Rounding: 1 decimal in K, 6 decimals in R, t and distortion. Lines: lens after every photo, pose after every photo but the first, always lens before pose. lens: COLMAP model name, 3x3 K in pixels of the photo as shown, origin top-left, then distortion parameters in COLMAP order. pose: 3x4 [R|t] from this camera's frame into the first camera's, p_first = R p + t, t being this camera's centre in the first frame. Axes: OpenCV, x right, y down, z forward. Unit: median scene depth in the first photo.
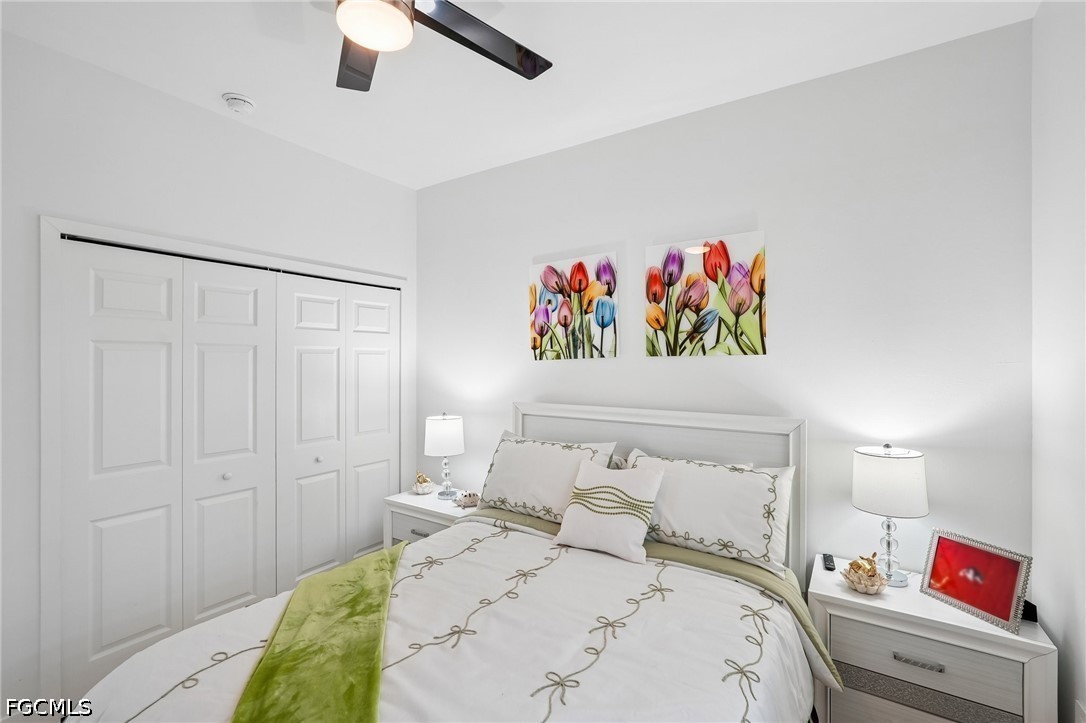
lens RADIAL K [[476.4, 0, 543.0], [0, 476.4, 363.2], [0, 0, 1]] dist [-0.017122, 0.007753]
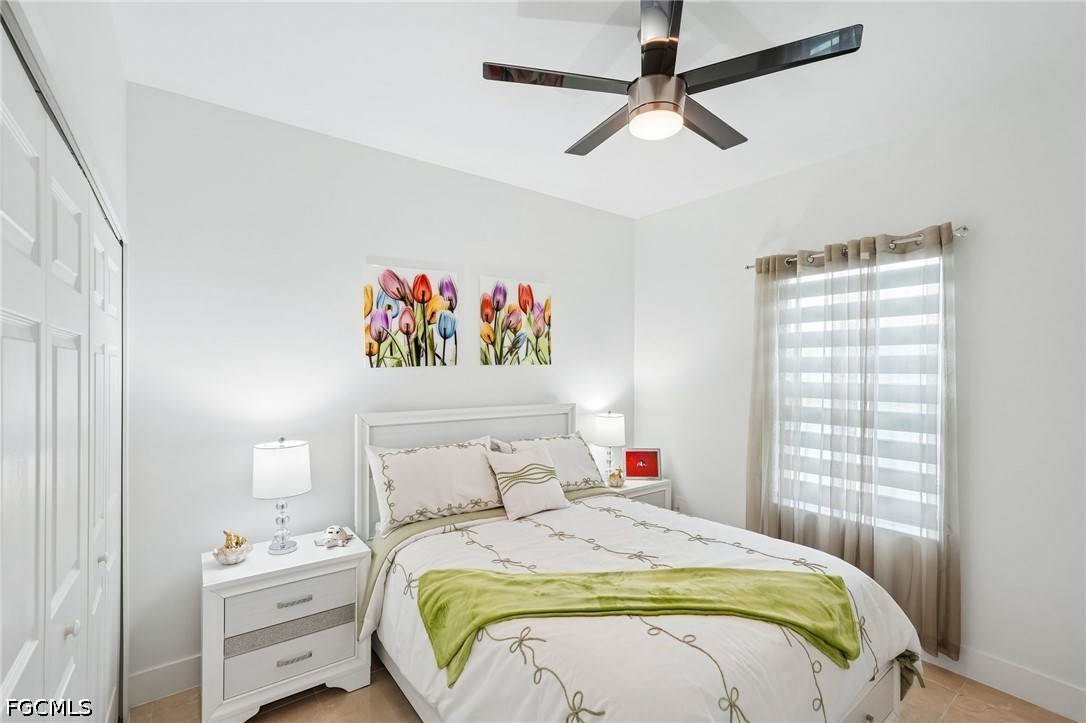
lens RADIAL K [[476.4, 0, 543.0], [0, 476.4, 363.2], [0, 0, 1]] dist [-0.017122, 0.007753]
pose [[0.349509, 0.008539, 0.936894, -0.843959], [0.000500, 0.999957, -0.009301, -0.006434], [-0.936933, 0.003719, 0.349489, 0.398767]]
